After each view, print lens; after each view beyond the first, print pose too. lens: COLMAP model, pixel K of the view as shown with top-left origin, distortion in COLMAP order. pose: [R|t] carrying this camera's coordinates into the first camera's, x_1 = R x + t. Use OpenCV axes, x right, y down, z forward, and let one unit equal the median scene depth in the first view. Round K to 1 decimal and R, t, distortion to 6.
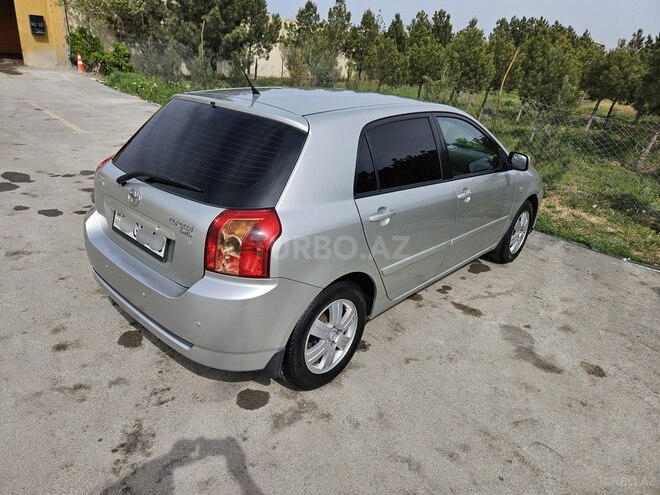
lens RADIAL K [[445.1, 0, 328.3], [0, 445.1, 236.3], [0, 0, 1]] dist [0.071109, -0.061888]
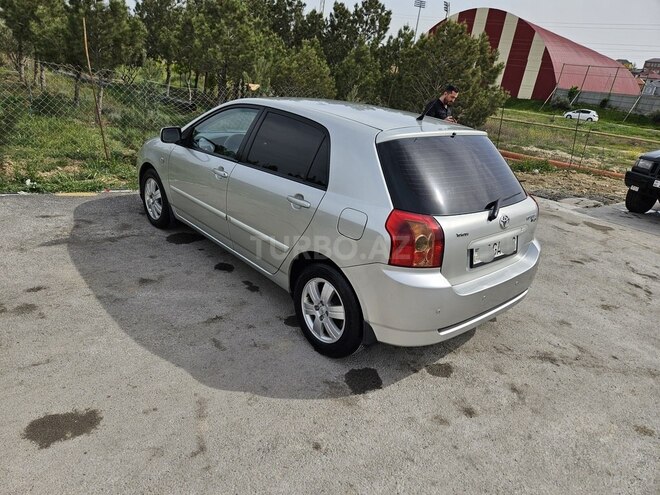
lens RADIAL K [[443.2, 0, 327.5], [0, 443.2, 250.7], [0, 0, 1]] dist [0.072679, -0.060879]
pose [[0.115454, -0.429030, 0.895881, -1.200396], [0.284366, 0.878440, 0.384030, -0.462601], [-0.951739, 0.210420, 0.223421, 0.896204]]
